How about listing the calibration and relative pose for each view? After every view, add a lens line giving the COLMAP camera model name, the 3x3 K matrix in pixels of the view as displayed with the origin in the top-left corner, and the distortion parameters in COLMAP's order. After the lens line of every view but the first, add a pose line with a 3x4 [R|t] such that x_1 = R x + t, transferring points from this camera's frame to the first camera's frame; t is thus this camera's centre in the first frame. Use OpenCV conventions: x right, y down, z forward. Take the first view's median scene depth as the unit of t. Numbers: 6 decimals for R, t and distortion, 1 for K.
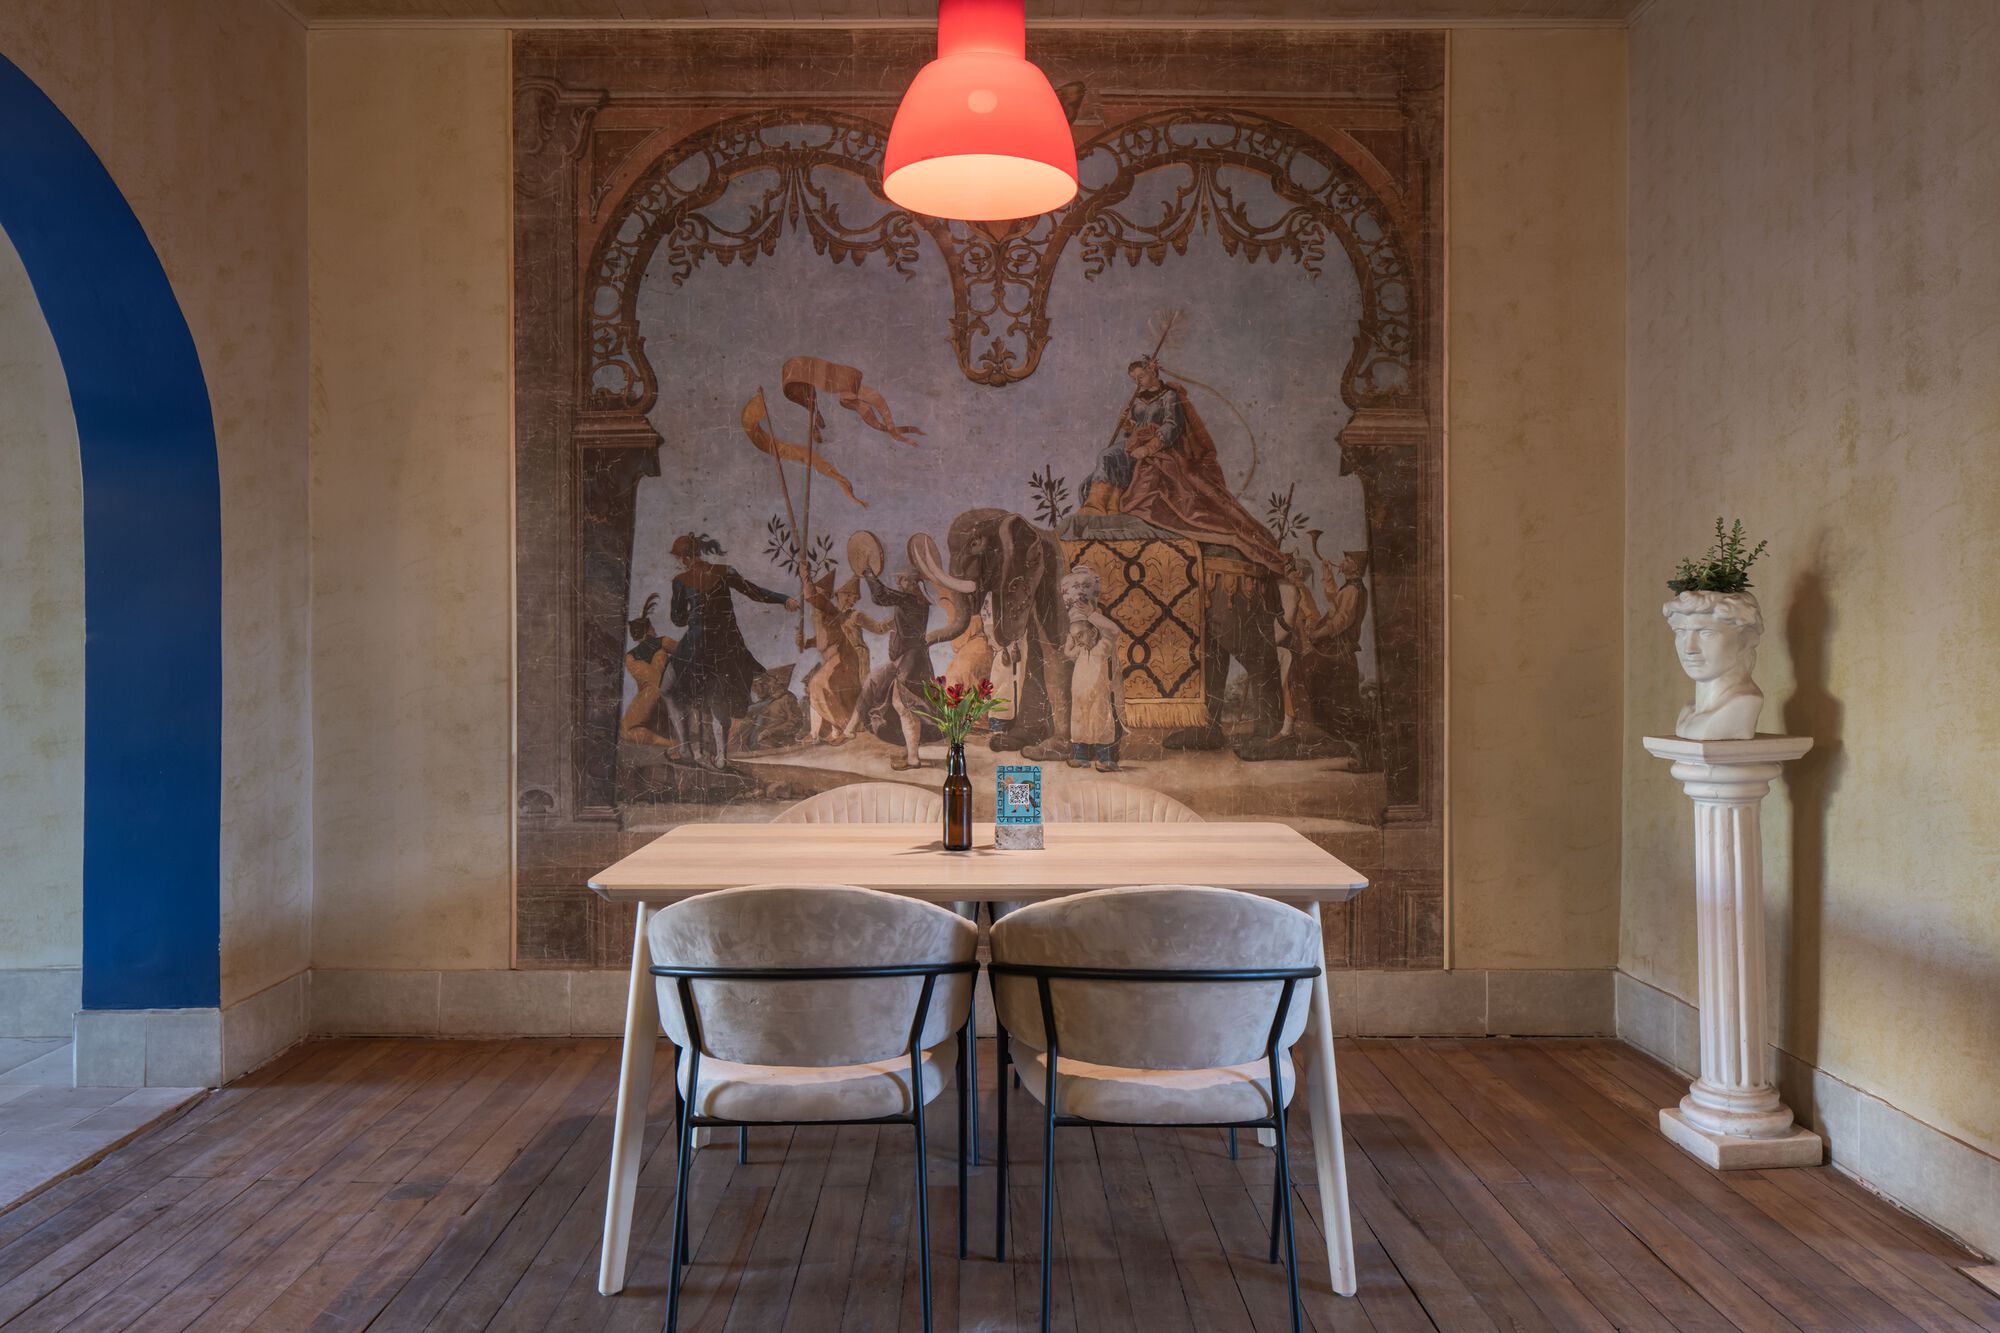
lens RADIAL K [[1377.0, 0, 996.8], [0, 1377.0, 657.1], [0, 0, 1]] dist [-0.007961, -0.003811]
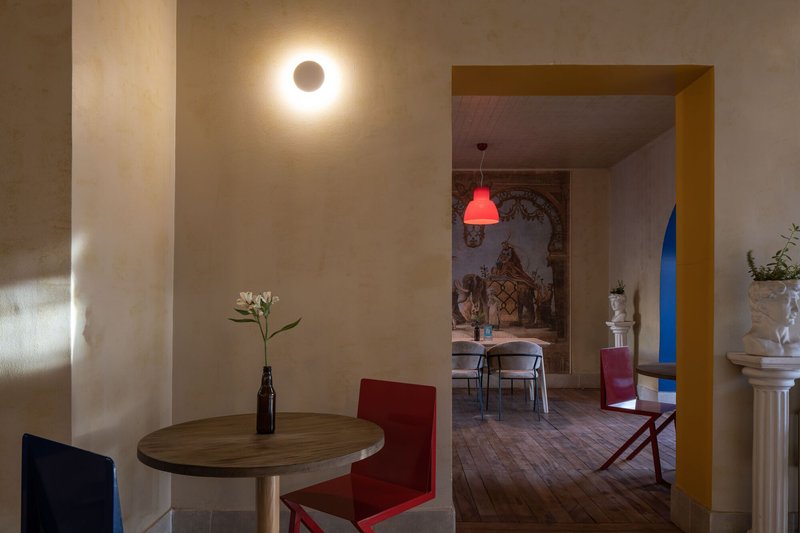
lens RADIAL K [[550.8, 0, 411.9], [0, 550.8, 305.2], [0, 0, 1]] dist [-0.007961, -0.003811]
pose [[0.999972, 0.000791, -0.007410, -0.192130], [-0.000796, 0.999999, -0.000763, -0.001399], [0.007409, 0.000769, 0.999972, -0.854853]]
